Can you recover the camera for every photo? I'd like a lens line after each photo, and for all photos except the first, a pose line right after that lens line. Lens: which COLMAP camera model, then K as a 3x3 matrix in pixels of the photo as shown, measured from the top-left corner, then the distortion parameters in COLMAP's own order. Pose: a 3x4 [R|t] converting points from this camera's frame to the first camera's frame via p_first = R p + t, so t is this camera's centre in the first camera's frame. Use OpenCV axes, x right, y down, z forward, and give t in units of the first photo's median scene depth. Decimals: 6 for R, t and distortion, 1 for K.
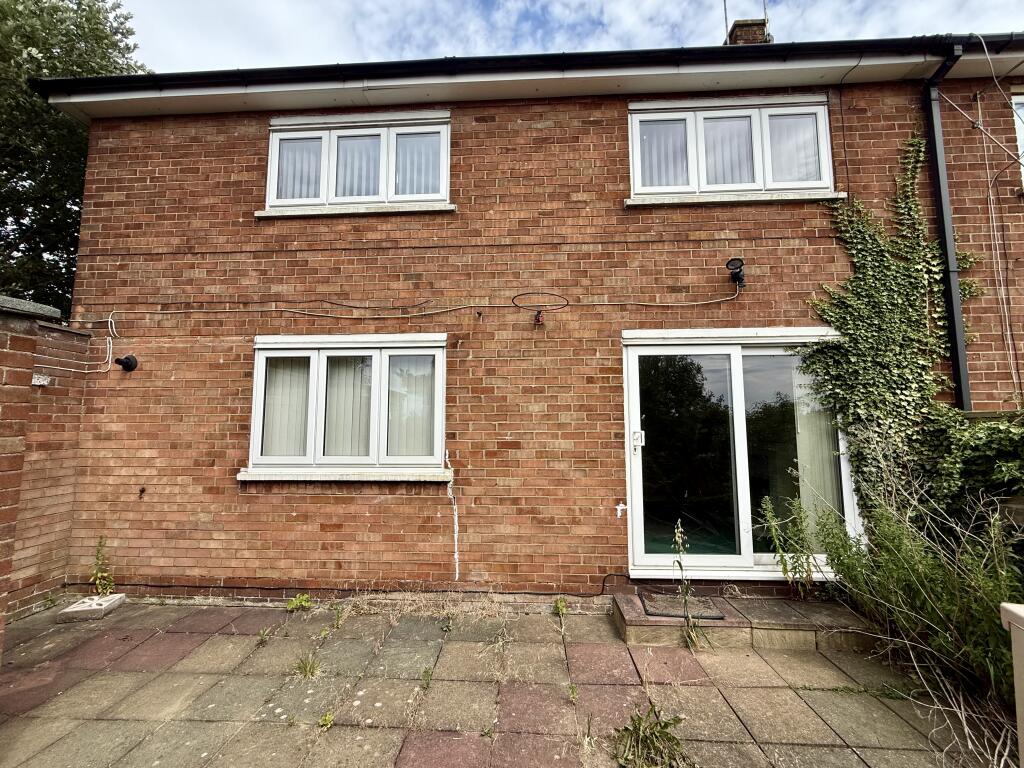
lens RADIAL K [[406.8, 0, 513.0], [0, 406.8, 386.9], [0, 0, 1]] dist [0.000291, 0.000432]
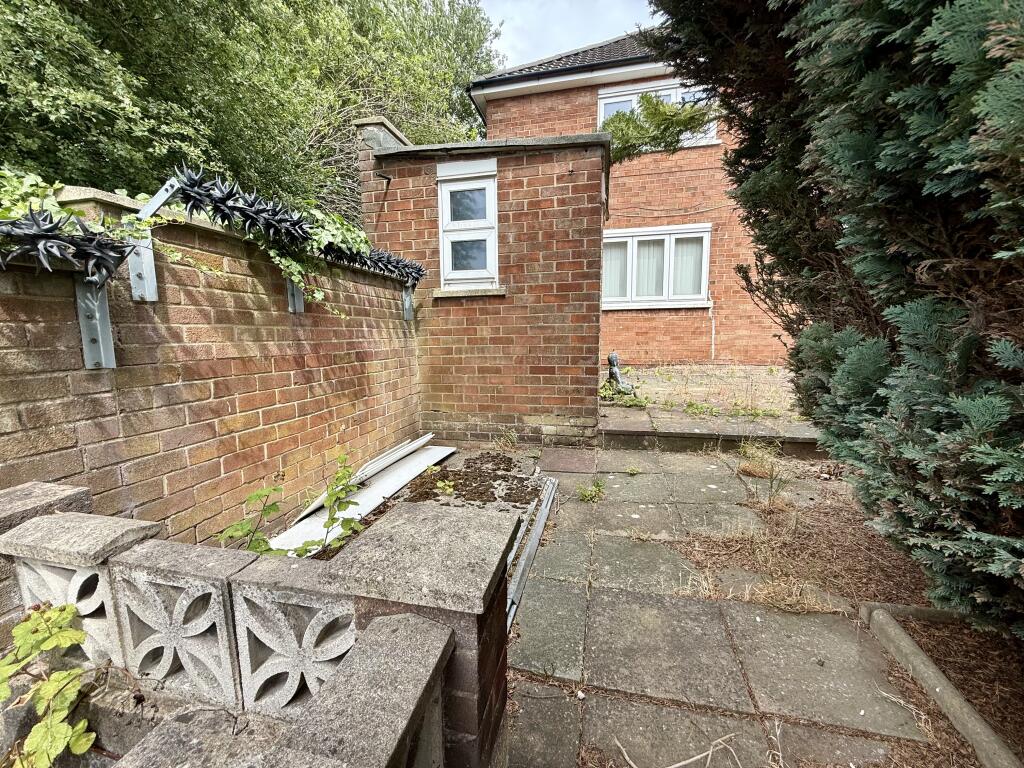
lens RADIAL K [[406.8, 0, 511.3], [0, 406.8, 386.8], [0, 0, 1]] dist [0.000291, 0.000432]
pose [[0.984494, 0.013152, -0.174923, -0.703713], [0.026858, 0.974126, 0.224405, 0.140421], [0.173348, -0.225623, 0.958668, -0.991910]]
